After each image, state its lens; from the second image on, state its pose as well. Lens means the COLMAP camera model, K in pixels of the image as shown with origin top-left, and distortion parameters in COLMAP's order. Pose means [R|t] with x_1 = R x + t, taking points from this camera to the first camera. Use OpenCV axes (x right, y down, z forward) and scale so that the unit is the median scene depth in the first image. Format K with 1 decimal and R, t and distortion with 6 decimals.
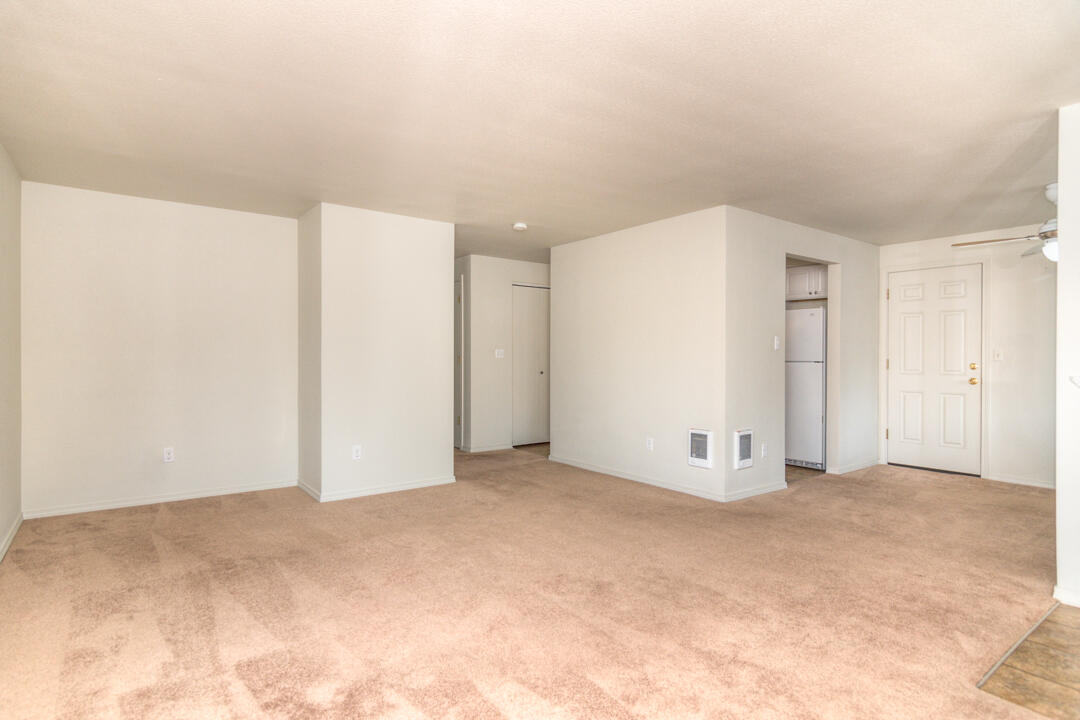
lens RADIAL K [[567.1, 0, 537.0], [0, 567.1, 358.7], [0, 0, 1]] dist [0.000341, 0.000416]
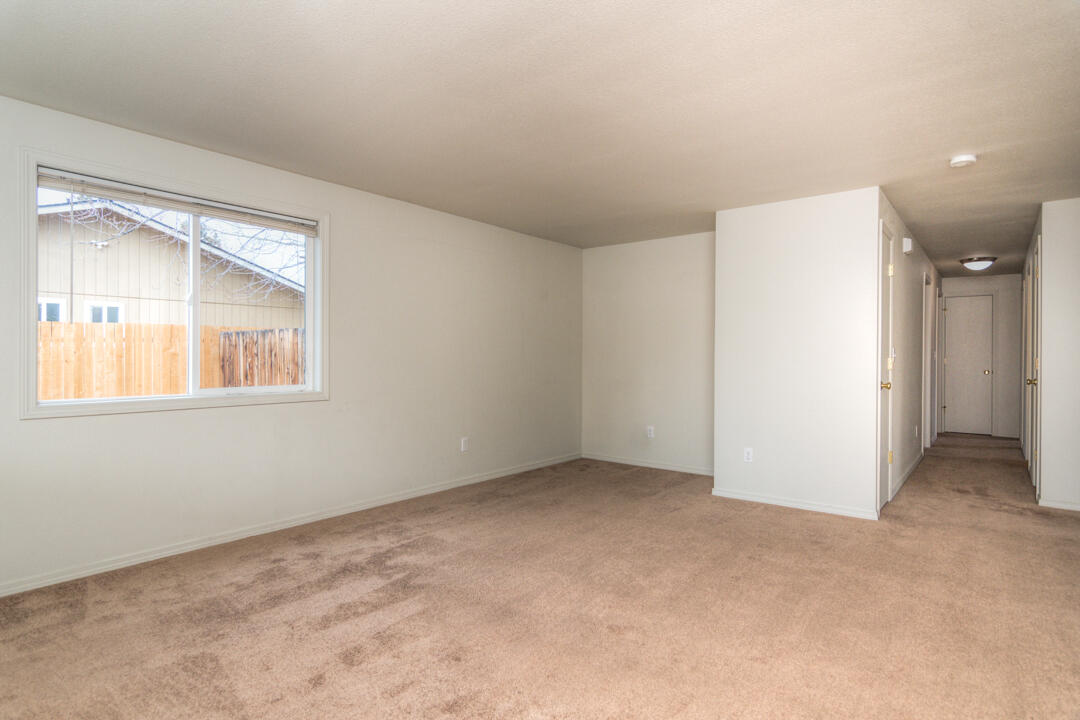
lens RADIAL K [[567.1, 0, 538.8], [0, 567.1, 358.5], [0, 0, 1]] dist [0.000341, 0.000416]
pose [[0.244101, 0.000379, -0.969750, 0.746892], [-0.005912, 0.999982, -0.001097, 0.002032], [0.969732, 0.006001, 0.244099, 0.554017]]
